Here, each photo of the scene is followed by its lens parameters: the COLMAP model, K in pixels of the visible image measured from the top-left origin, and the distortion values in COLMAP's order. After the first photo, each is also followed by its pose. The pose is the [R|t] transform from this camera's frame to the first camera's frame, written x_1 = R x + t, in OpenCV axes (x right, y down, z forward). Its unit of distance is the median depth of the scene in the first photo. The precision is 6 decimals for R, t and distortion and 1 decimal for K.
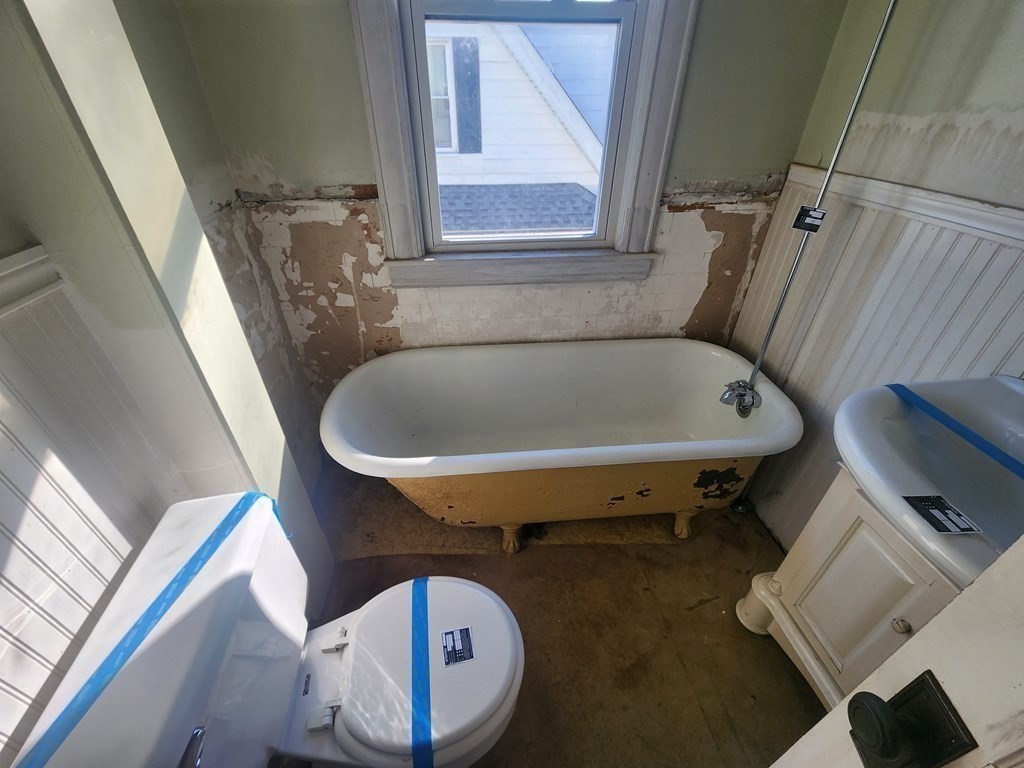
lens RADIAL K [[422.2, 0, 510.2], [0, 422.2, 377.9], [0, 0, 1]] dist [-0.000869, -0.000508]
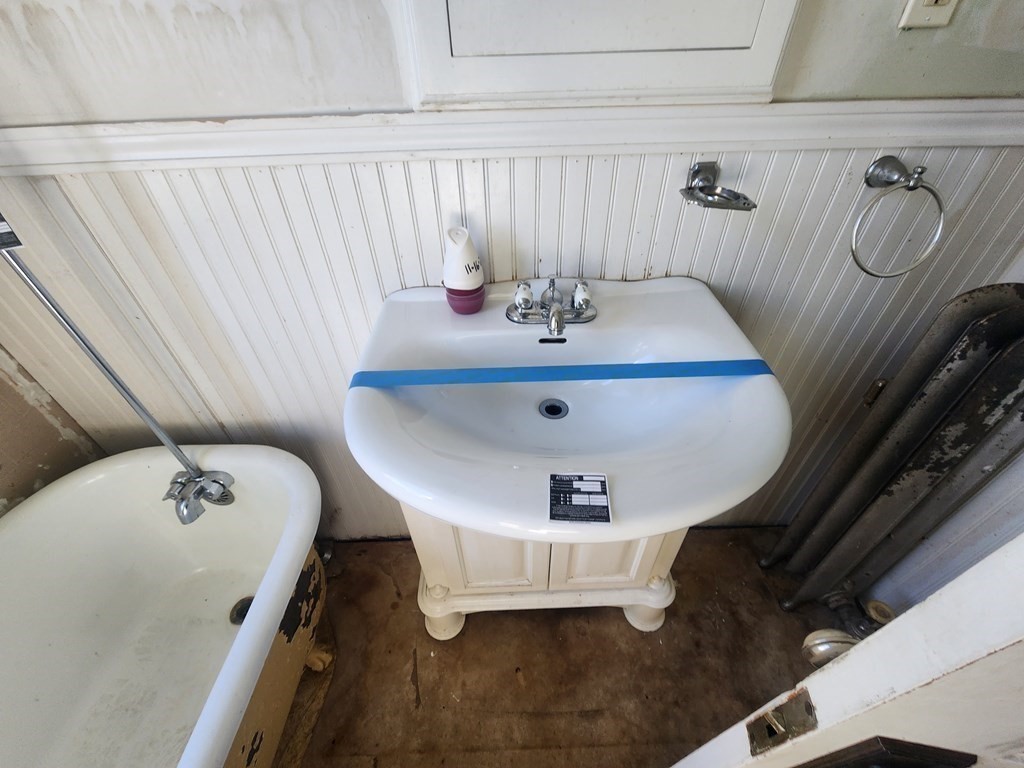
lens RADIAL K [[422.2, 0, 510.2], [0, 422.2, 377.9], [0, 0, 1]] dist [-0.000869, -0.000508]
pose [[0.102217, -0.647190, 0.755445, 0.232388], [0.579315, 0.656084, 0.483682, -0.112649], [-0.808669, 0.388201, 0.441990, 0.278728]]
